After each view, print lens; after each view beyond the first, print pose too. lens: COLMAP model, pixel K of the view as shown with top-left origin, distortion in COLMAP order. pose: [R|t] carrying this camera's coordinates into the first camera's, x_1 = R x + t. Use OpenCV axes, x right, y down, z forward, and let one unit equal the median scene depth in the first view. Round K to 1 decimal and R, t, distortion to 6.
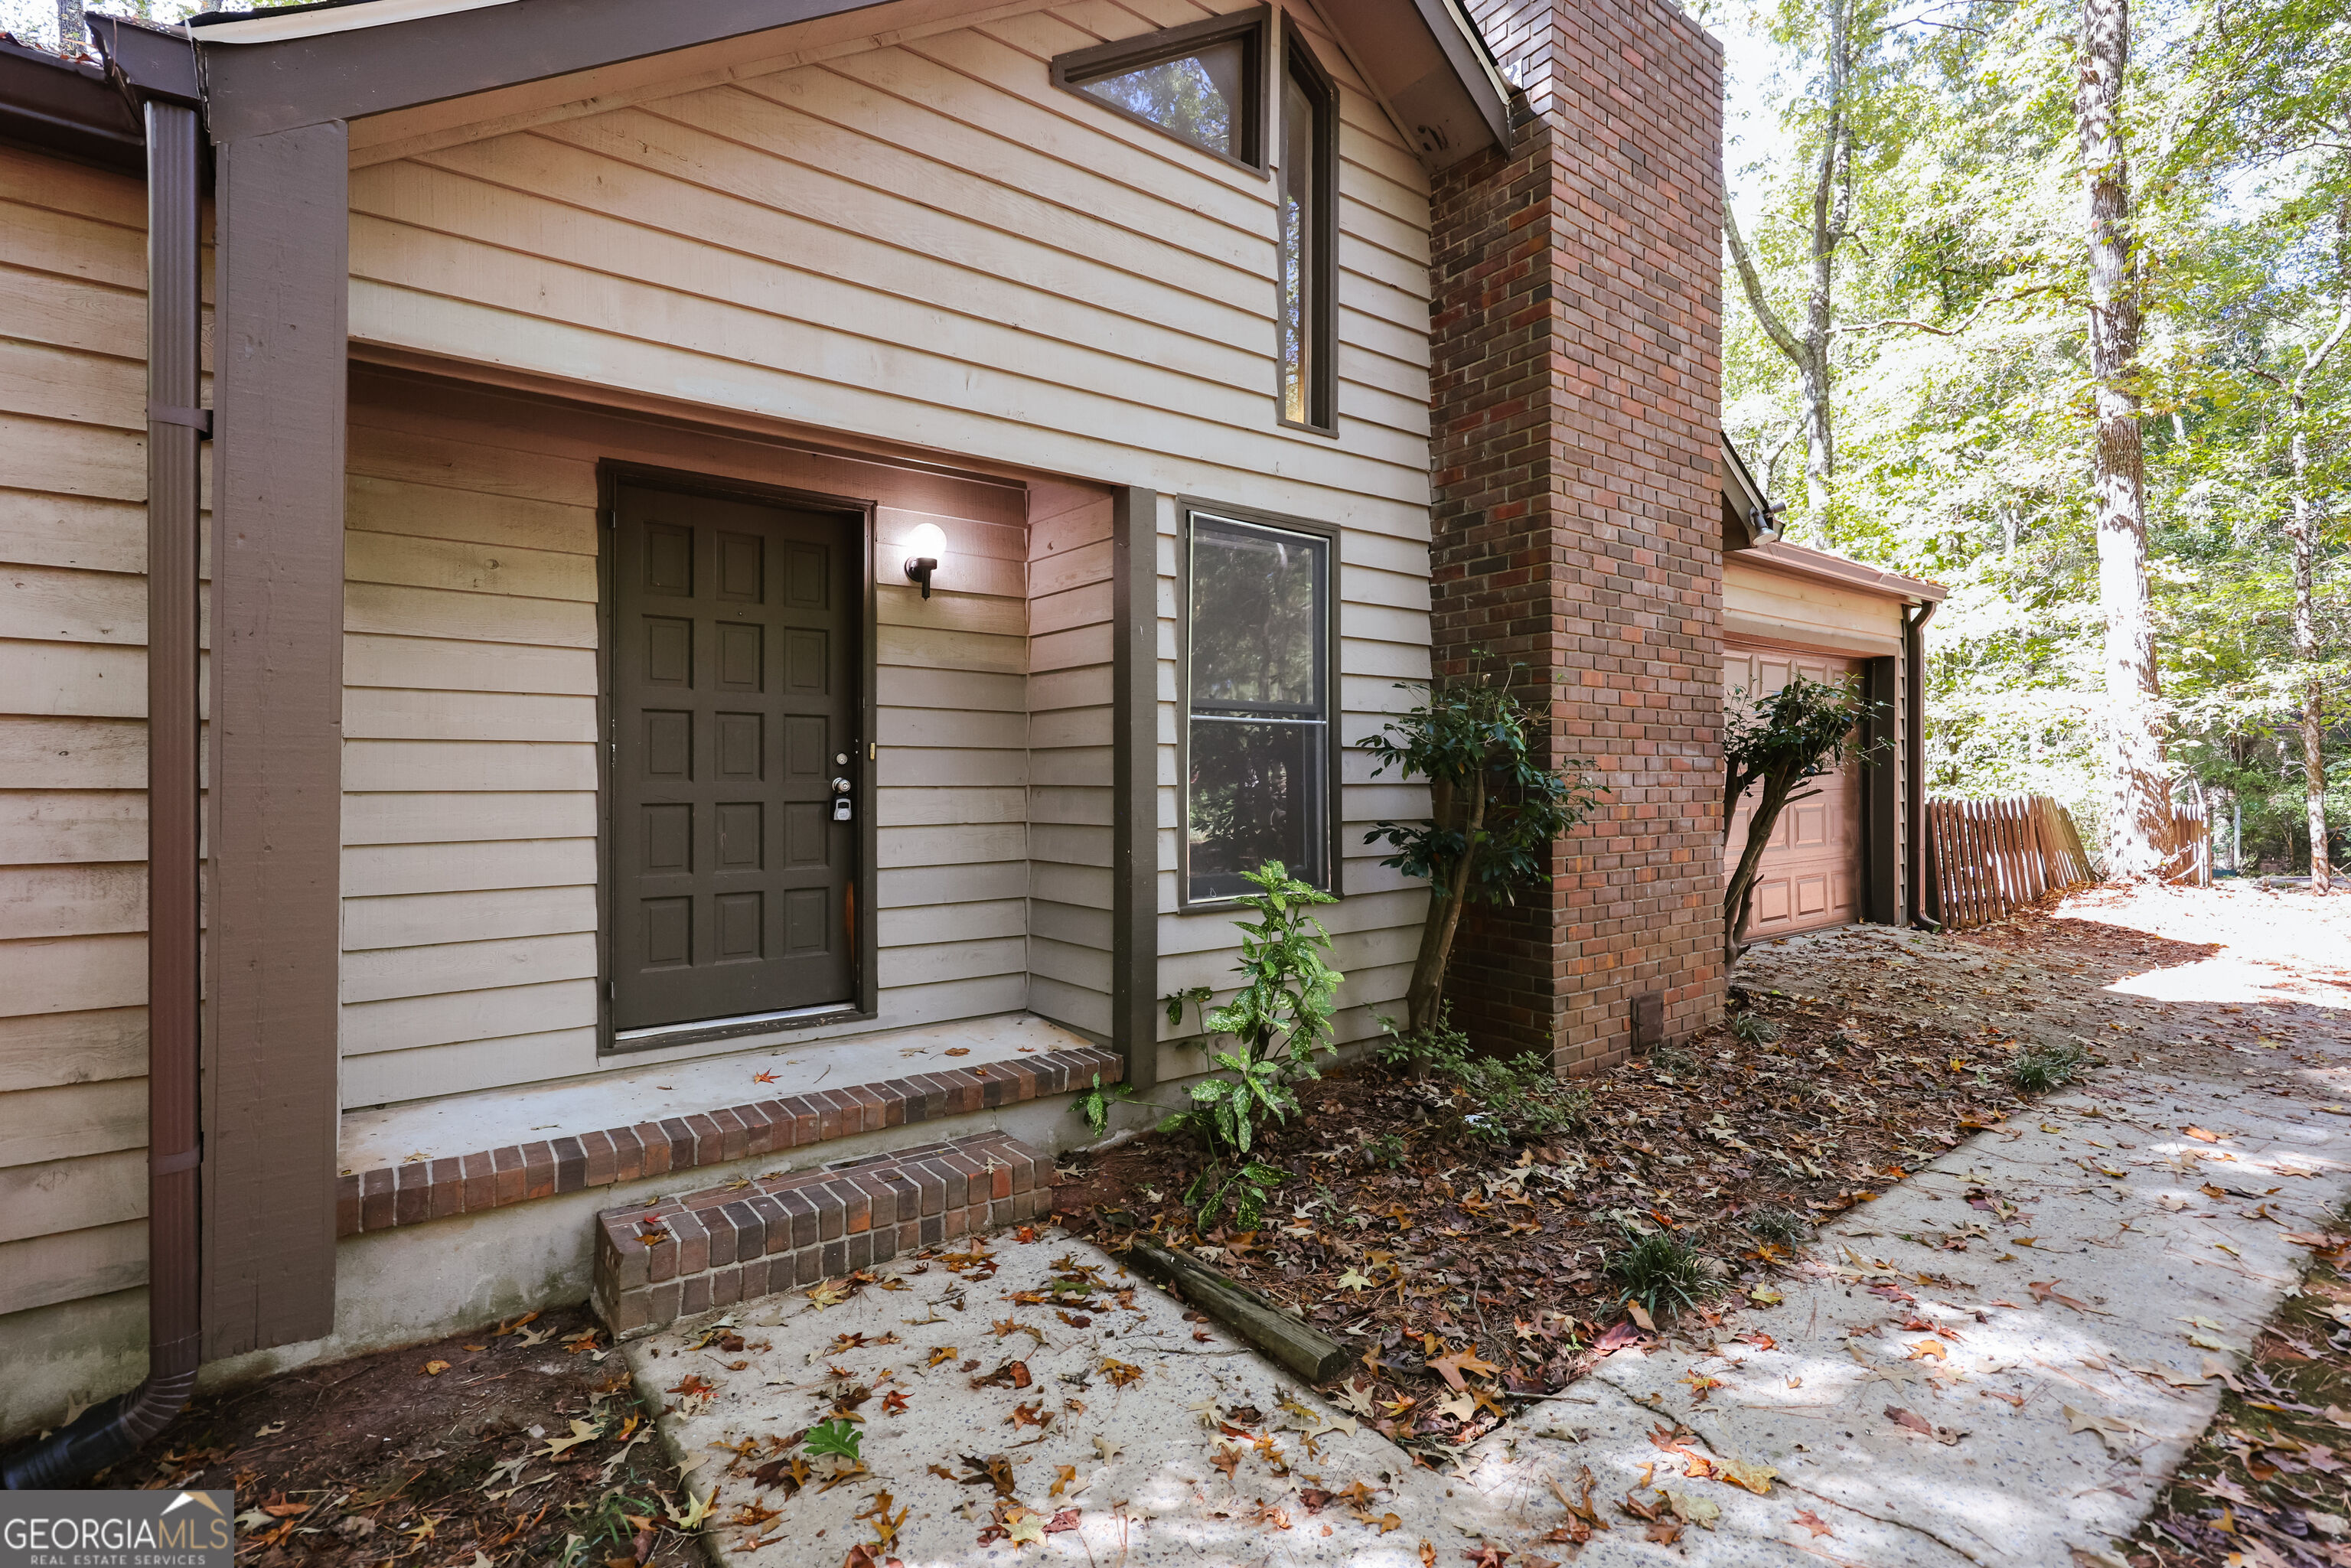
lens RADIAL K [[1071.6, 0, 1198.9], [0, 1071.6, 784.3], [0, 0, 1]] dist [-0.002457, 0.000067]
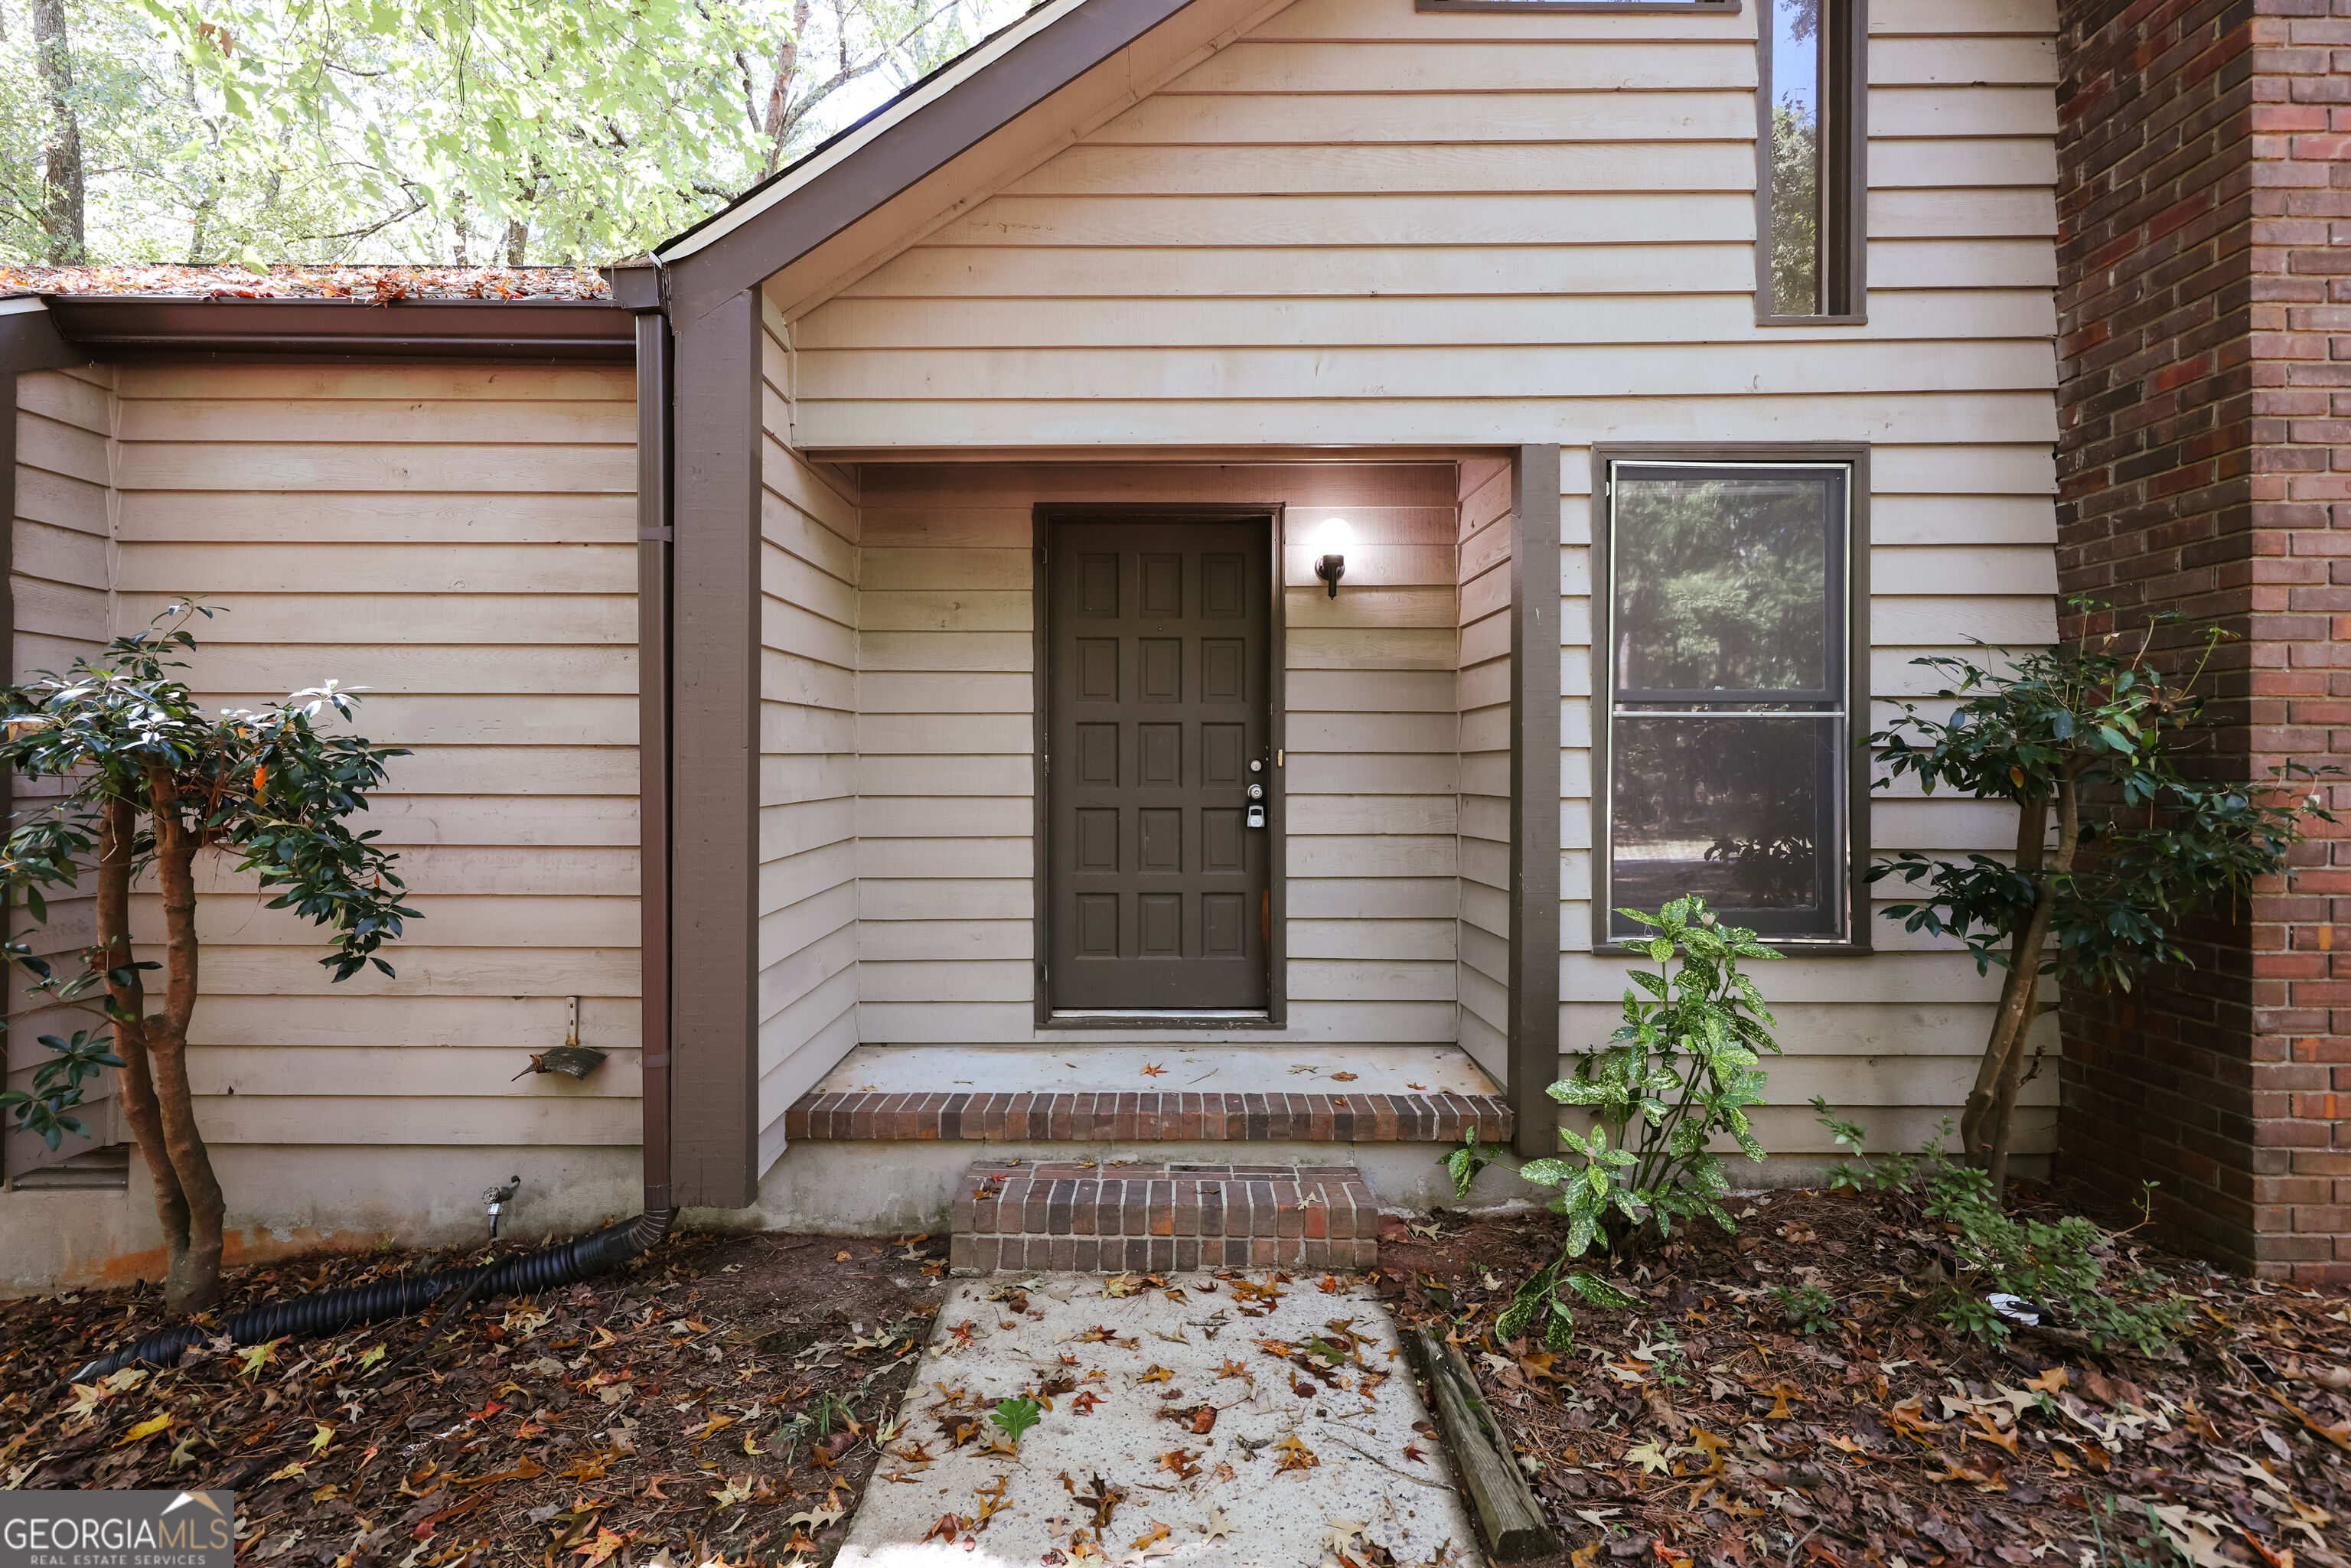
lens RADIAL K [[1144.7, 0, 1170.1], [0, 1144.7, 785.0], [0, 0, 1]] dist [-0.001081, 0.000705]
pose [[0.796343, 0.009266, -0.604775, 0.282462], [-0.005884, 0.999954, 0.007573, -0.015017], [0.604817, -0.002472, 0.796361, 0.114755]]
